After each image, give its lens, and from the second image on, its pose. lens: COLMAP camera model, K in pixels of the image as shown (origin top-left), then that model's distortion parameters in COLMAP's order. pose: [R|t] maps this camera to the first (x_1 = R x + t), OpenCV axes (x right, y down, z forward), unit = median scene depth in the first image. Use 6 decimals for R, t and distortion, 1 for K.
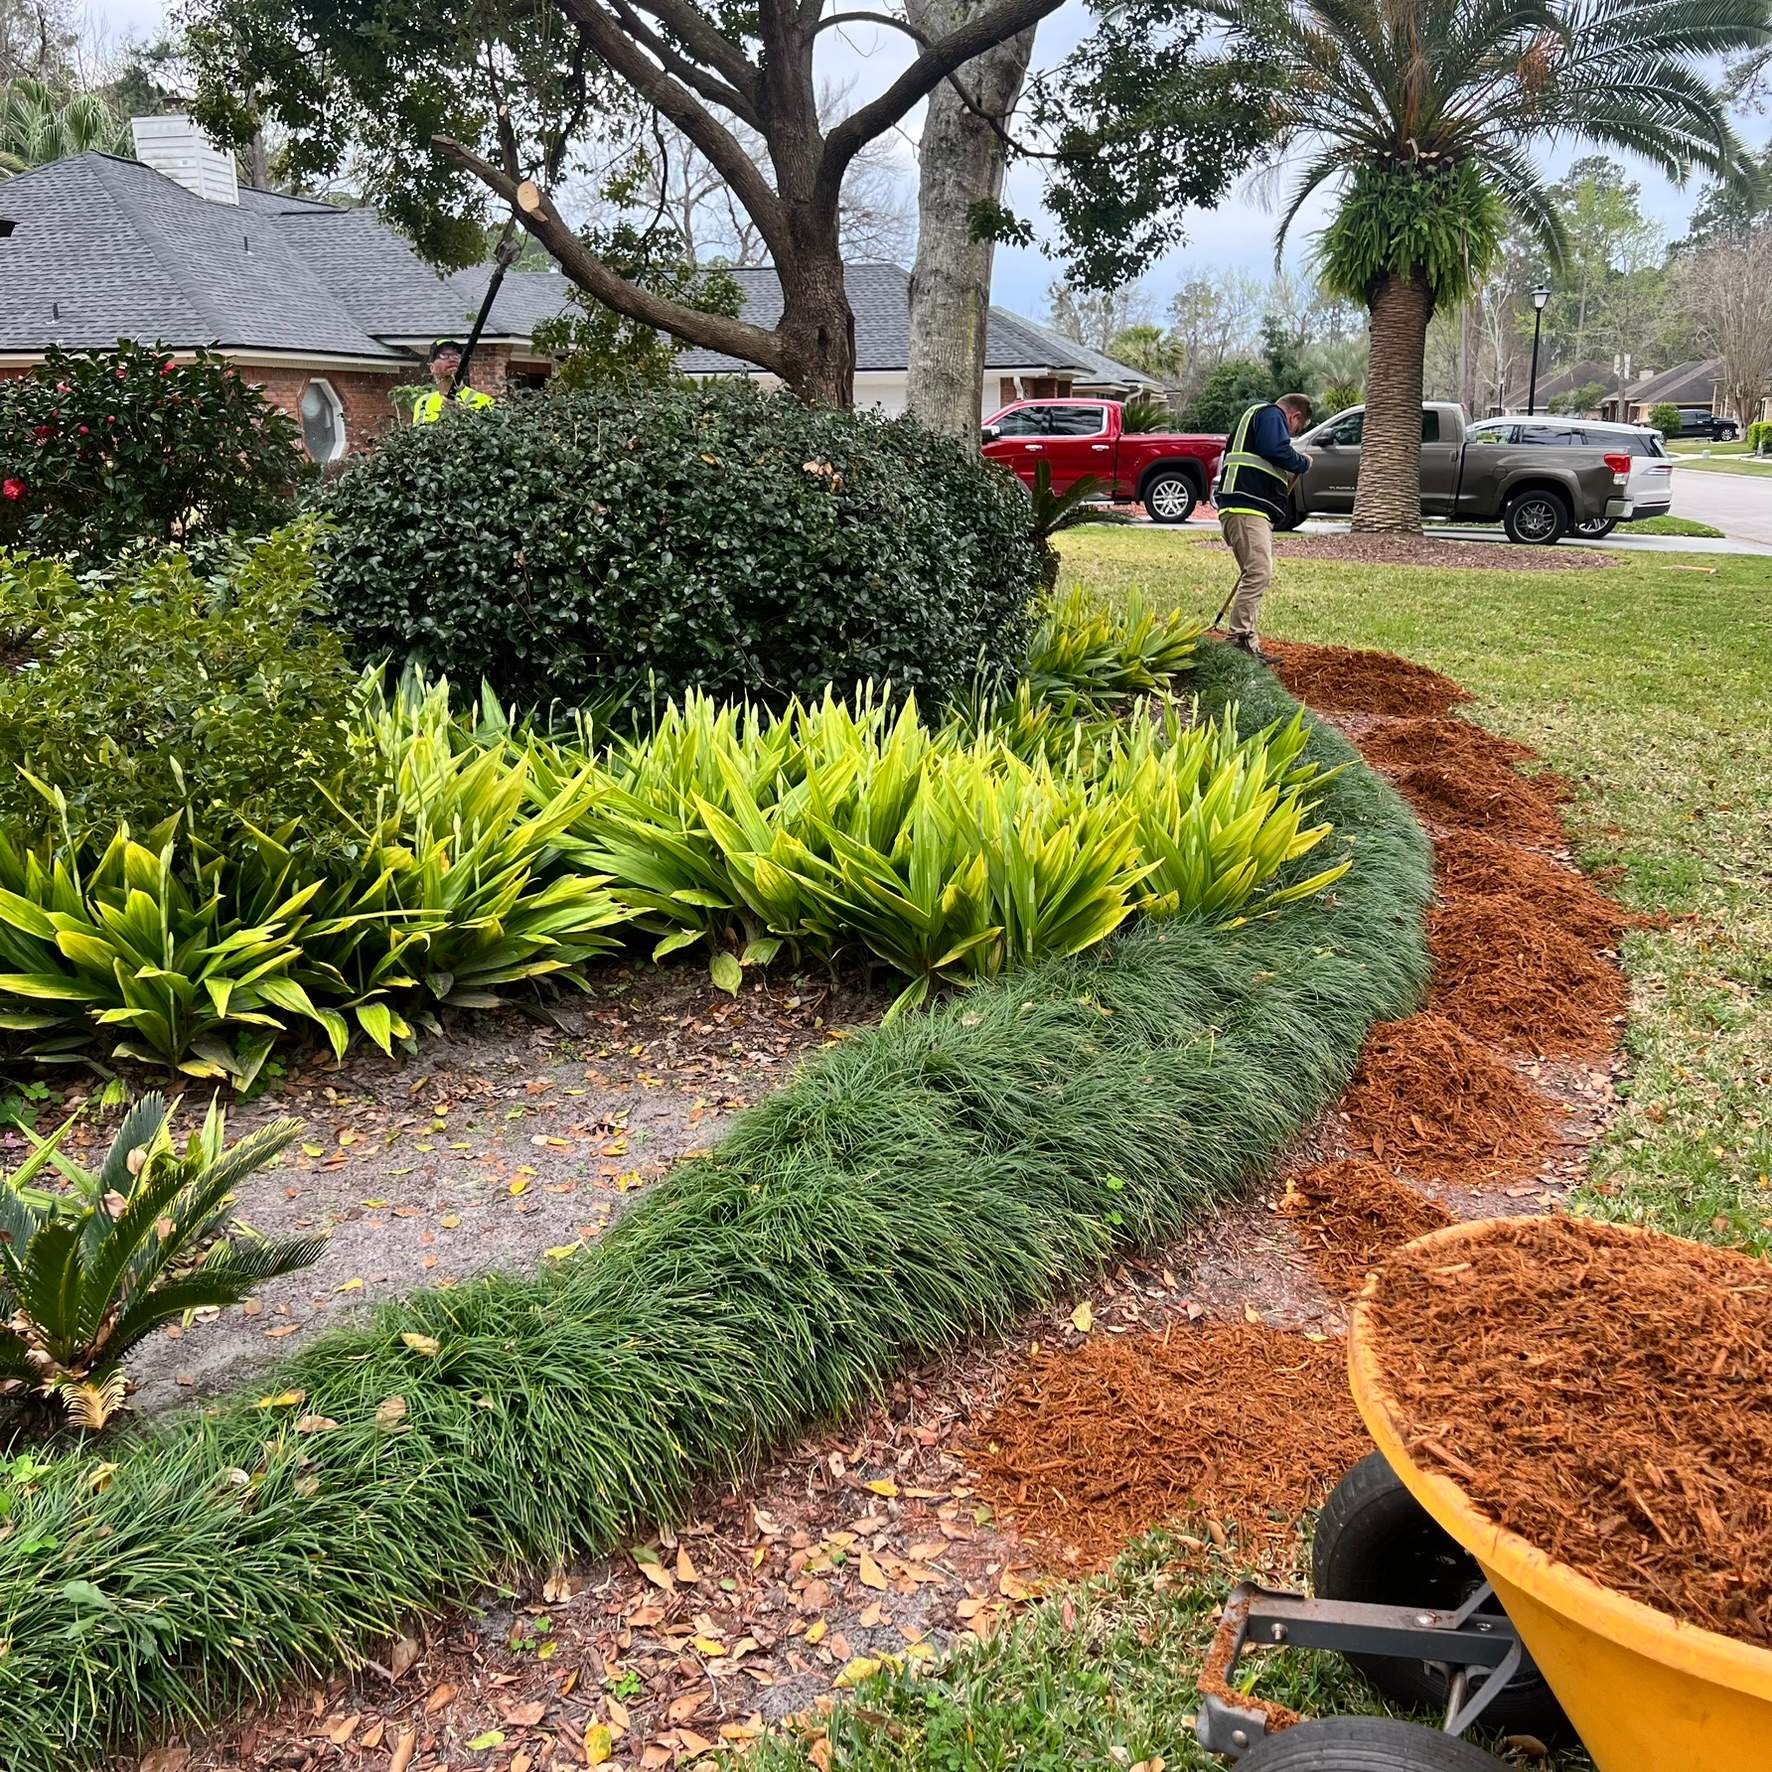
lens RADIAL K [[1748.7, 0, 878.7], [0, 1748.7, 876.2], [0, 0, 1]] dist [0.020499, 0.000000]
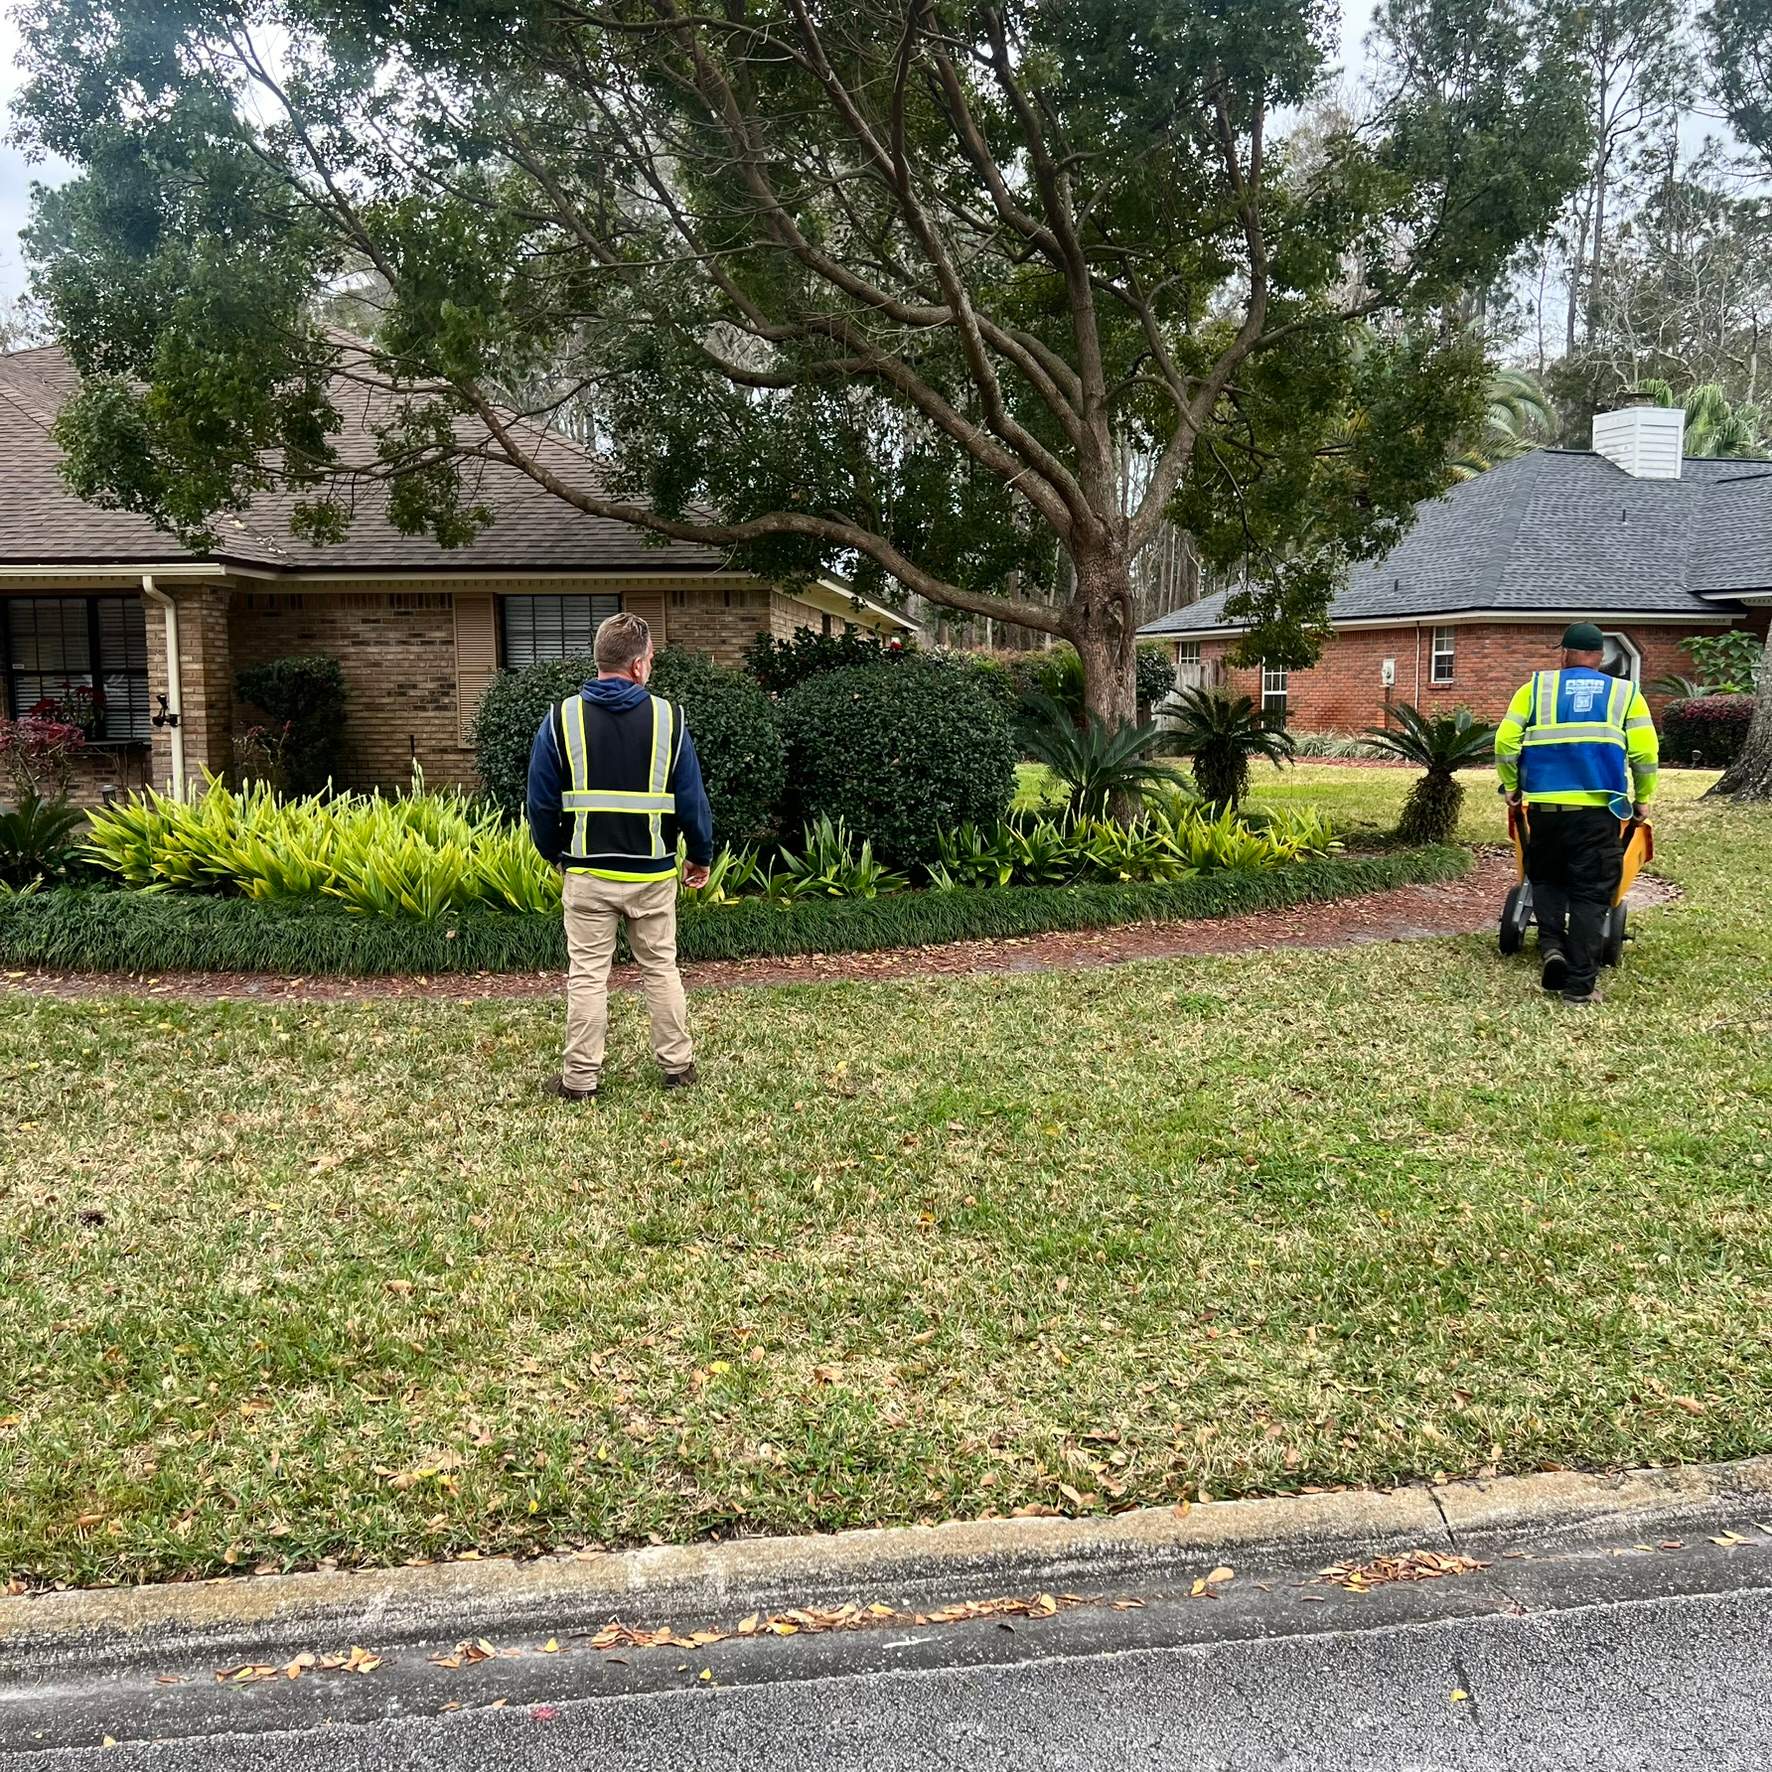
lens RADIAL K [[1748.7, 0, 891.7], [0, 1748.7, 882.9], [0, 0, 1]] dist [0.020499, 0.000000]
pose [[0.539352, 0.099608, -0.836169, 1.652376], [-0.210116, 0.977490, -0.019088, -0.073640], [0.815445, 0.185987, 0.548140, 0.286862]]
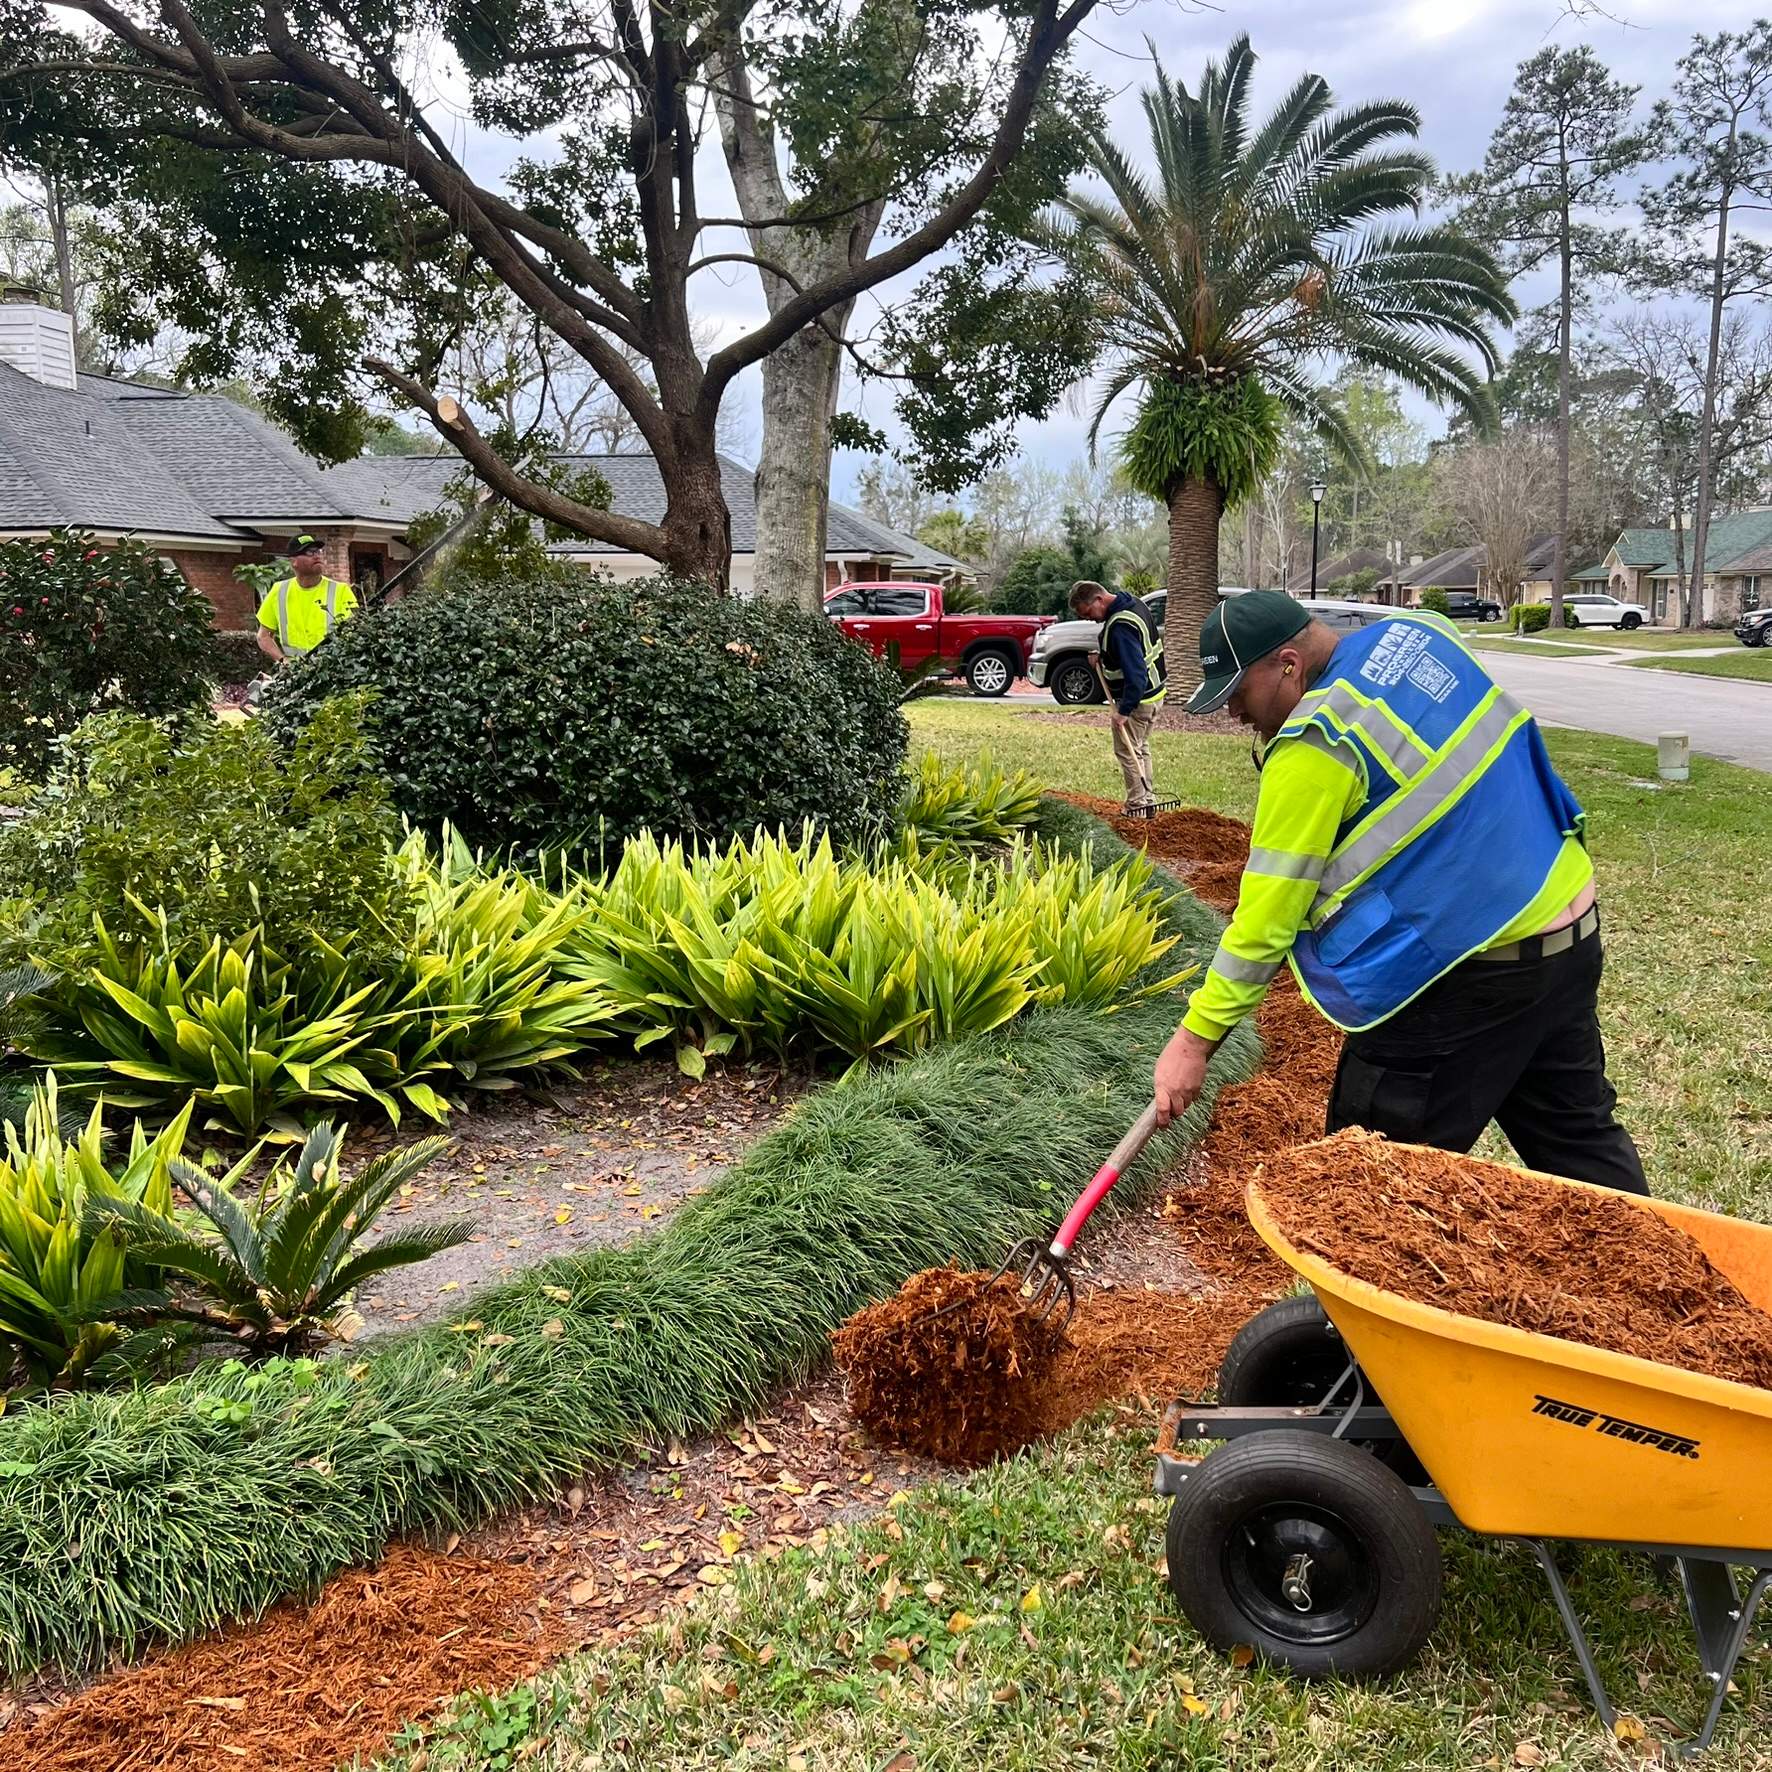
lens RADIAL K [[1748.7, 0, 857.9], [0, 1748.7, 924.9], [0, 0, 1]] dist [0.020499, 0.000000]
pose [[0.995388, -0.014178, 0.094879, -0.073355], [0.020822, 0.997372, -0.069399, 0.039767], [-0.093645, 0.071054, 0.993067, -0.175778]]
